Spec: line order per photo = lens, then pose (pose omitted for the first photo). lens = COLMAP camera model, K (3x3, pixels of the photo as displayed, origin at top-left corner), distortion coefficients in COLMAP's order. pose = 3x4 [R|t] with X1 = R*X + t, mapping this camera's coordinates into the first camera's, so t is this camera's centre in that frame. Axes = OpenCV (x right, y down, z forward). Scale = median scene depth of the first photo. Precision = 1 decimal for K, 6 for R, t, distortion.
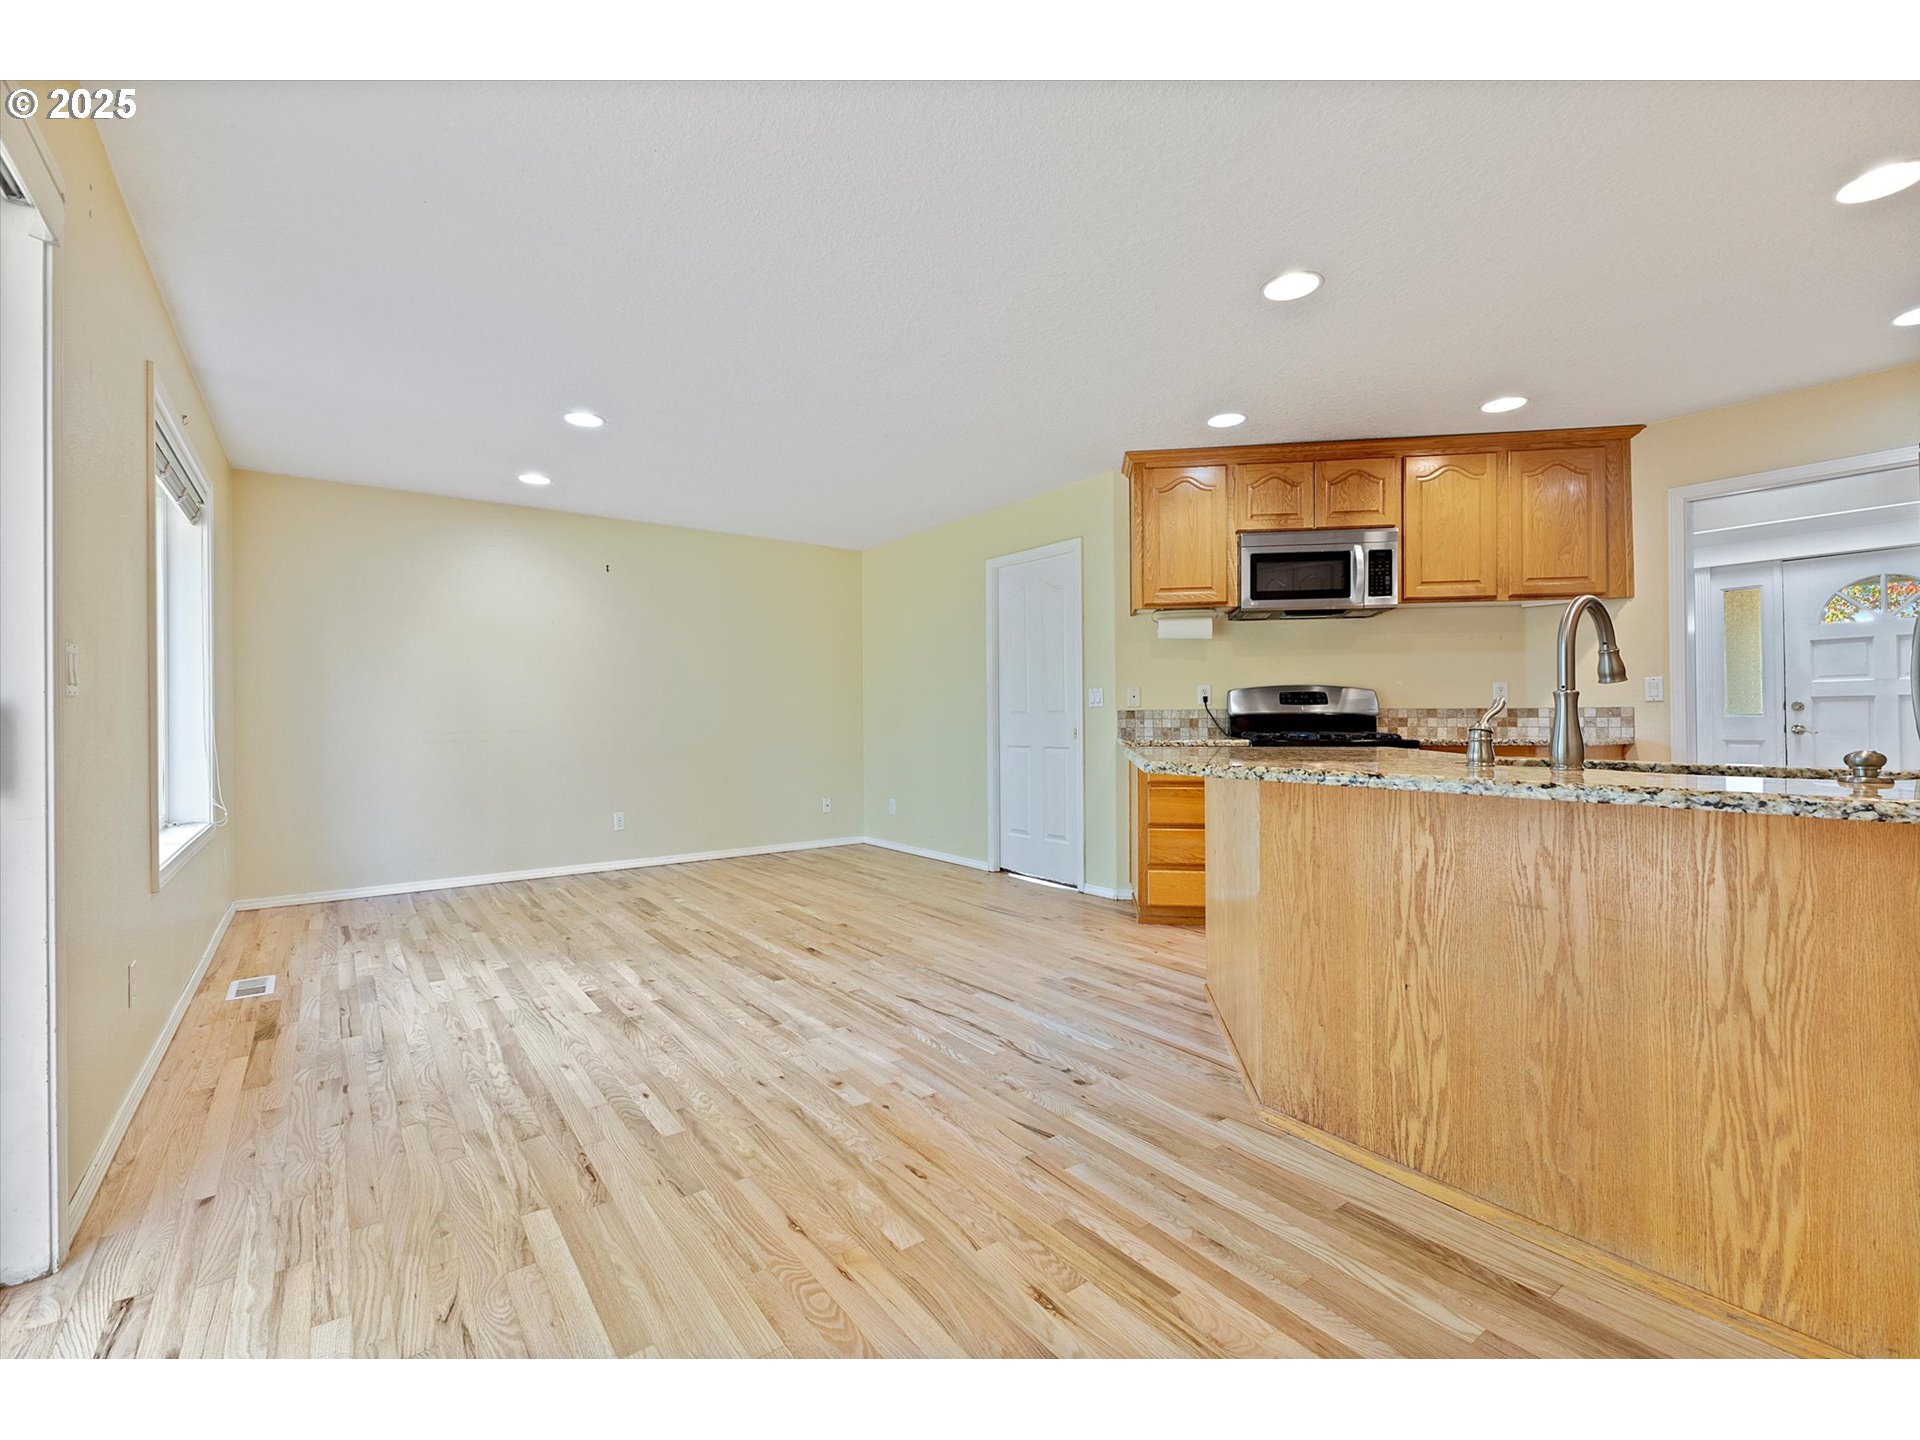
lens RADIAL K [[845.4, 0, 960.9], [0, 845.4, 724.1], [0, 0, 1]] dist [-0.002669, -0.000399]
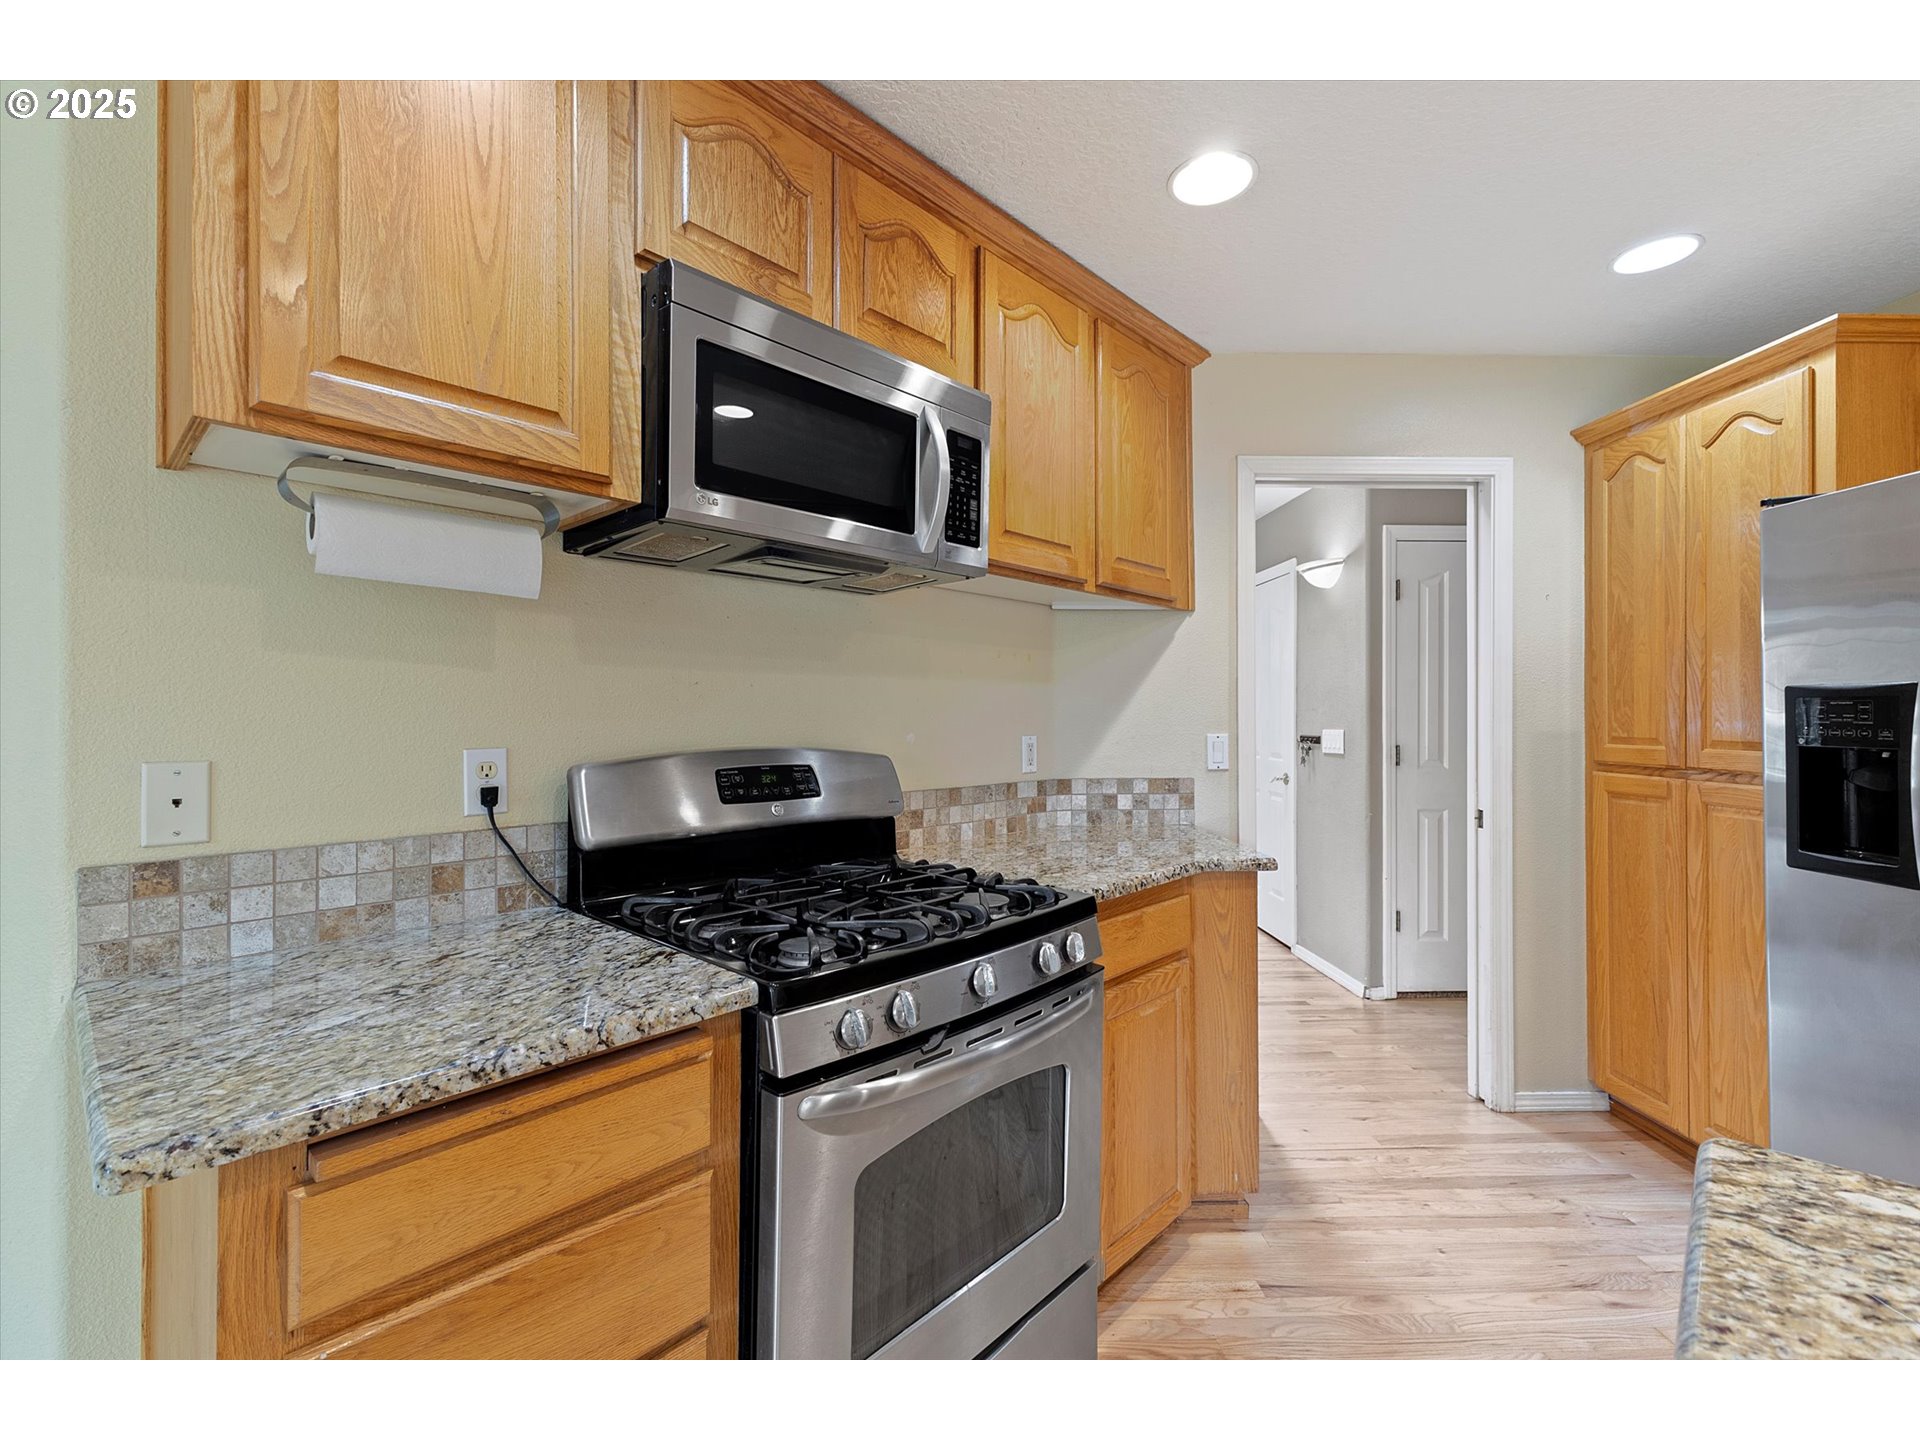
lens RADIAL K [[845.4, 0, 964.7], [0, 845.4, 719.4], [0, 0, 1]] dist [-0.002669, -0.000399]
pose [[0.547953, 0.002688, 0.836504, 0.132931], [-0.004745, 0.999989, -0.000105, -0.059091], [-0.836495, -0.003912, 0.547960, 0.711437]]
